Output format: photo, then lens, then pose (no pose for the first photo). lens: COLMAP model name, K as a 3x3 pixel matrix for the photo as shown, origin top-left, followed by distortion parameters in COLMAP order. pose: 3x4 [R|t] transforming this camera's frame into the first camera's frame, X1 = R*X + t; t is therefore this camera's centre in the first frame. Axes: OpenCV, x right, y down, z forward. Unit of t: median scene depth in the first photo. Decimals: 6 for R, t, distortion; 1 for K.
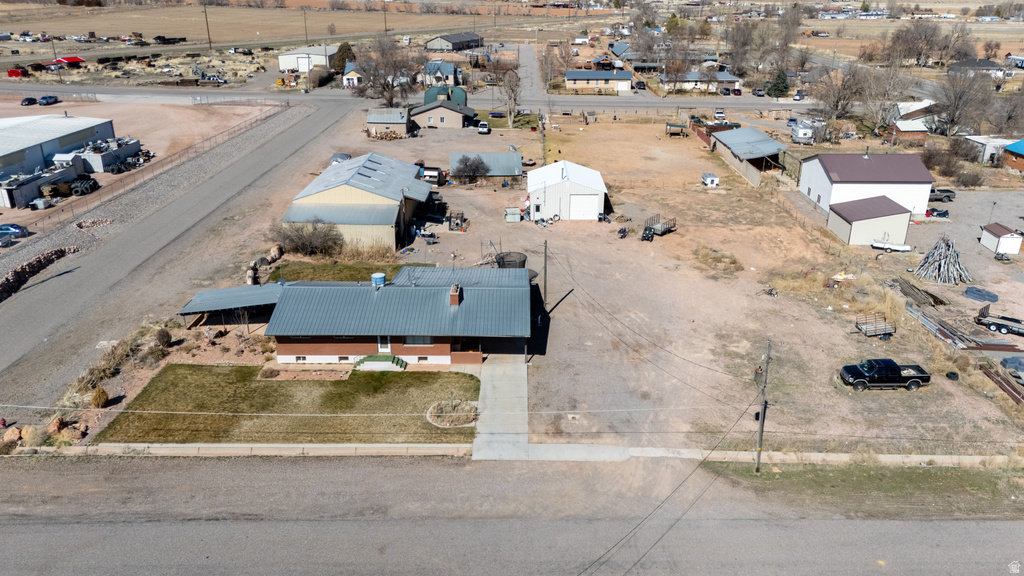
lens RADIAL K [[748.0, 0, 509.3], [0, 748.0, 291.1], [0, 0, 1]] dist [0.068253, -0.055034]
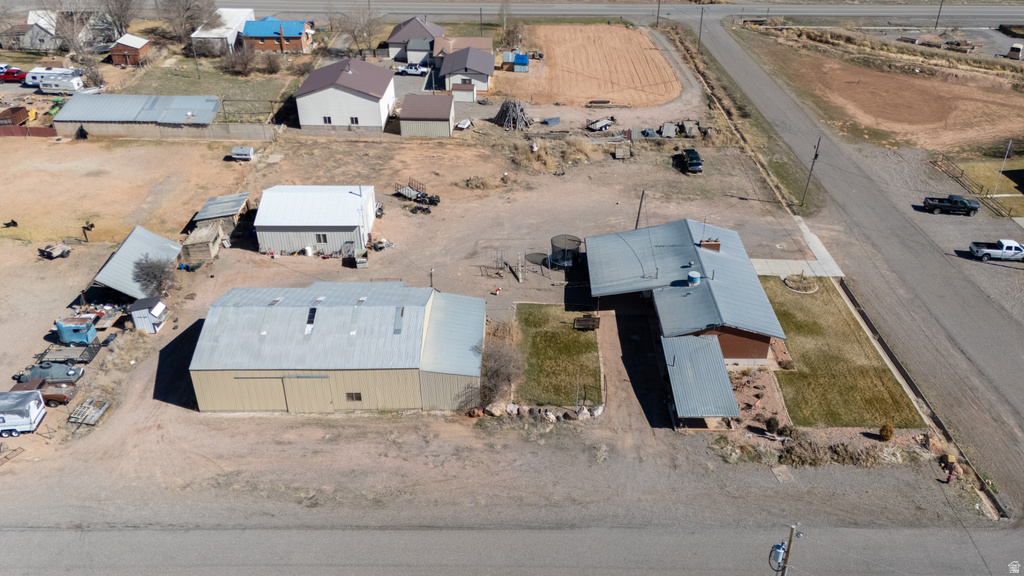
lens RADIAL K [[823.5, 0, 535.3], [0, 823.5, 311.0], [0, 0, 1]] dist [0.061743, -0.033976]
pose [[-0.025844, -0.548133, 0.835992, -1.066962], [0.367625, 0.772459, 0.517841, -0.612211], [-0.929615, 0.320715, 0.181544, 0.873351]]
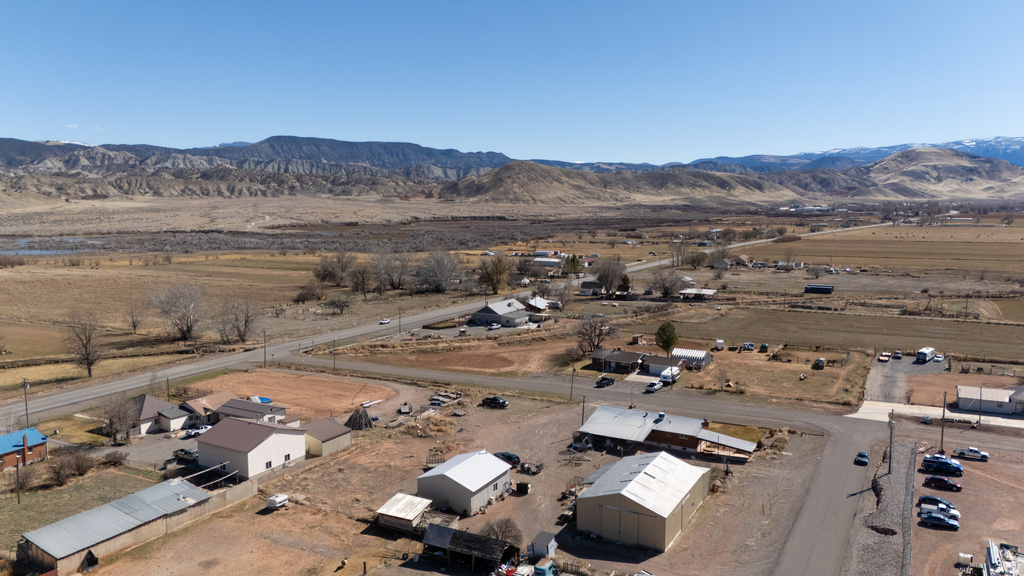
lens RADIAL K [[748.0, 0, 515.2], [0, 748.0, 282.1], [0, 0, 1]] dist [0.068253, -0.055034]
pose [[-0.884298, -0.057310, 0.463393, -0.689262], [0.171682, 0.883010, 0.436828, -1.211890], [-0.434216, 0.465842, -0.771005, 2.339668]]
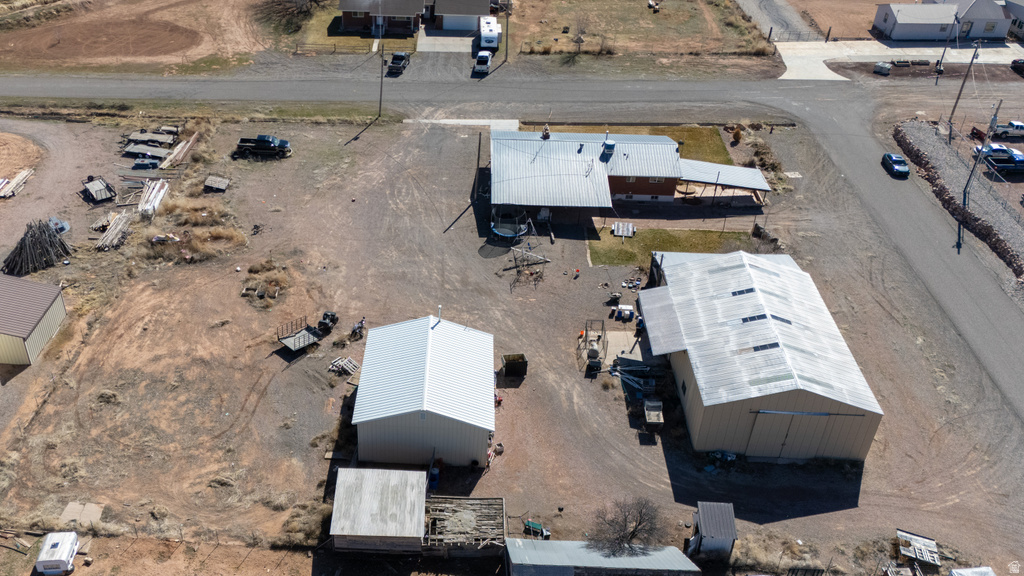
lens RADIAL K [[931.0, 0, 423.4], [0, 931.0, 302.0], [0, 0, 1]] dist [0.049042, 0.000000]
pose [[-0.999198, -0.034819, 0.019793, 0.090264], [-0.002586, 0.549240, 0.835661, -1.048982], [-0.039968, 0.834939, -0.548889, 1.832249]]
